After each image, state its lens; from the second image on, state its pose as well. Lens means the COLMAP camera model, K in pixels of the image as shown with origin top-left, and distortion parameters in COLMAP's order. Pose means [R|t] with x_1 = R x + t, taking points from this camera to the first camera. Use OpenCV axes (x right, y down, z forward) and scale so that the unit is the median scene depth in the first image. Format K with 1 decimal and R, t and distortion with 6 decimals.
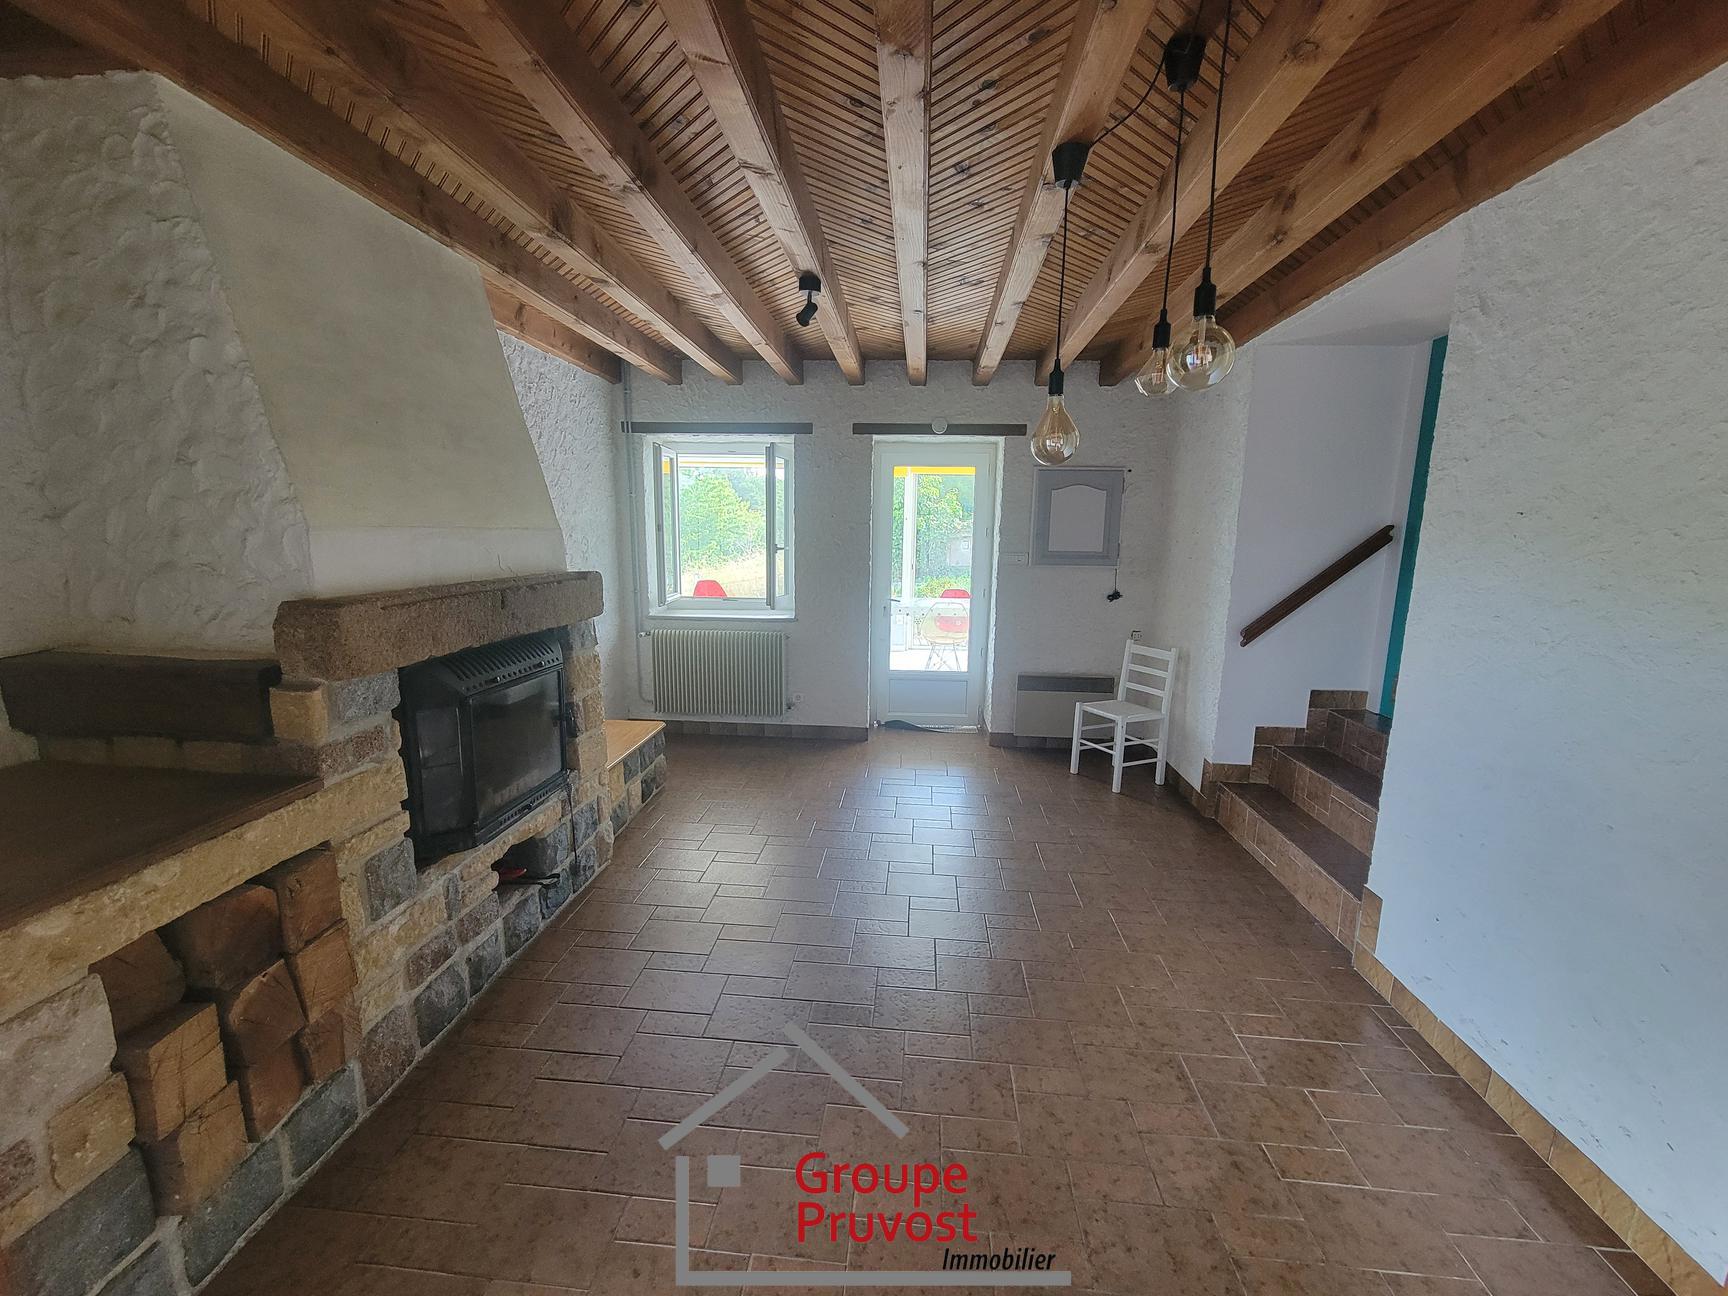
lens RADIAL K [[702.3, 0, 858.8], [0, 702.3, 654.6], [0, 0, 1]] dist [-0.000547, -0.000740]
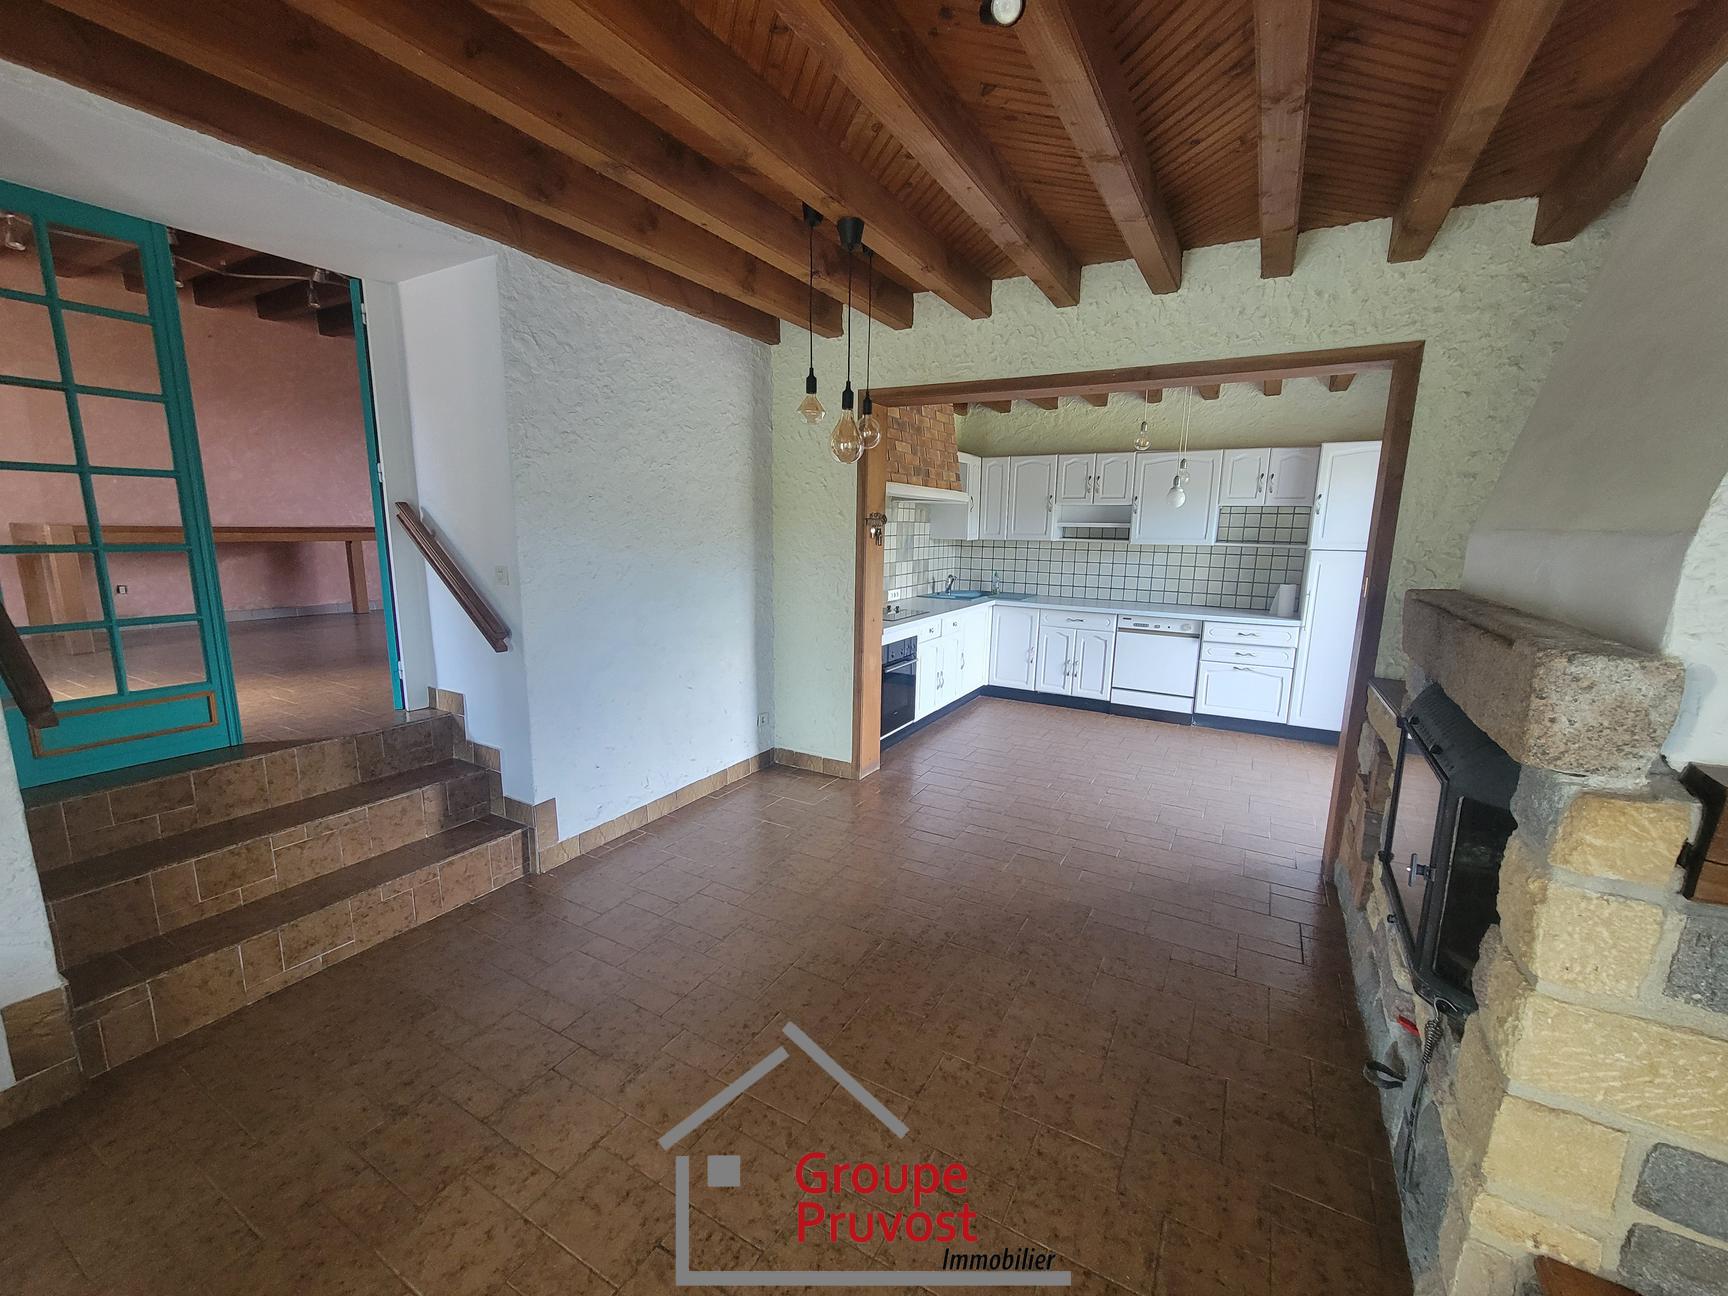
lens RADIAL K [[702.3, 0, 858.8], [0, 702.3, 654.6], [0, 0, 1]] dist [-0.000547, -0.000740]
pose [[-0.906999, -0.105906, 0.407599, -0.301038], [0.045018, 0.937935, 0.343878, -0.376527], [-0.418720, 0.330246, -0.845938, 2.160017]]
